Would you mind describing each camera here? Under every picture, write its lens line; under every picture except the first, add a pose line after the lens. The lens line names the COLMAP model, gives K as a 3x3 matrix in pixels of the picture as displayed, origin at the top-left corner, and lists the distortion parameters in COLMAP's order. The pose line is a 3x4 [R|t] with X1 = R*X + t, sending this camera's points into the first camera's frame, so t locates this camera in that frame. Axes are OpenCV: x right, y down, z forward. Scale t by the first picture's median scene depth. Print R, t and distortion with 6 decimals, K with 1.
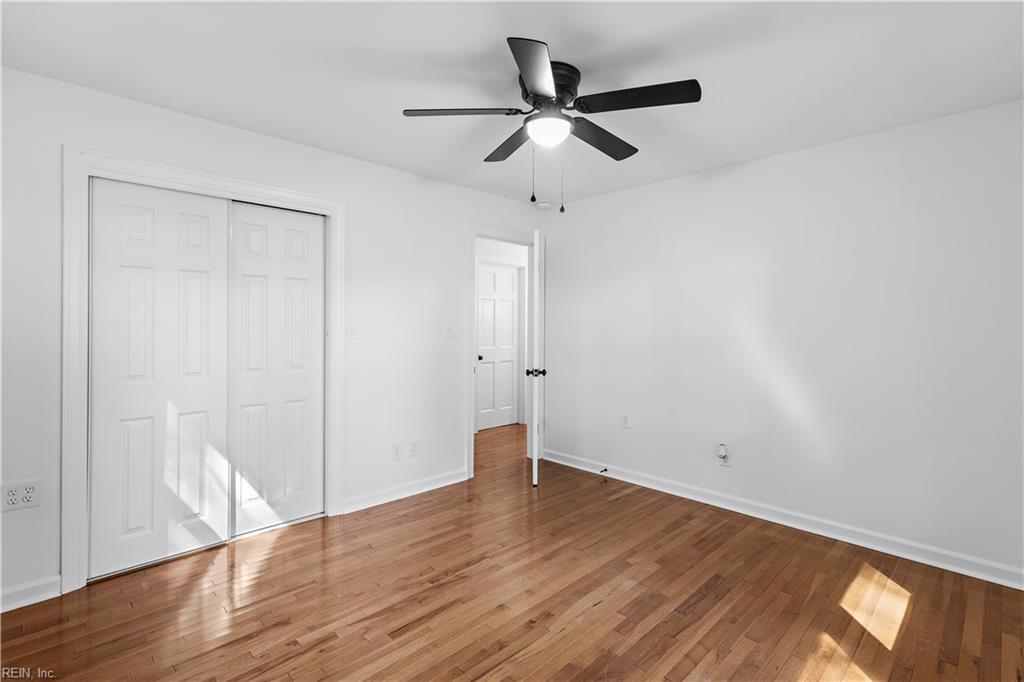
lens RADIAL K [[473.2, 0, 510.5], [0, 473.2, 336.3], [0, 0, 1]] dist [0.000587, 0.000149]
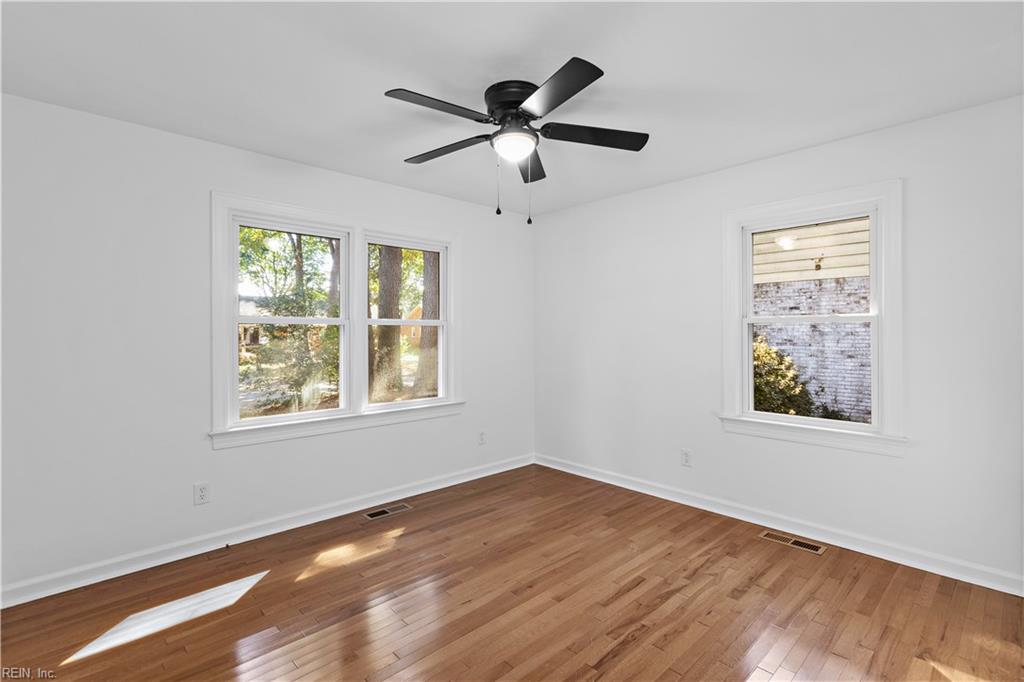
lens RADIAL K [[473.2, 0, 510.5], [0, 473.2, 336.3], [0, 0, 1]] dist [0.000587, 0.000149]
pose [[-0.999866, 0.002477, 0.016212, 0.071436], [0.002600, 0.999968, 0.007557, -0.021498], [-0.016193, 0.007599, -0.999840, 2.087807]]
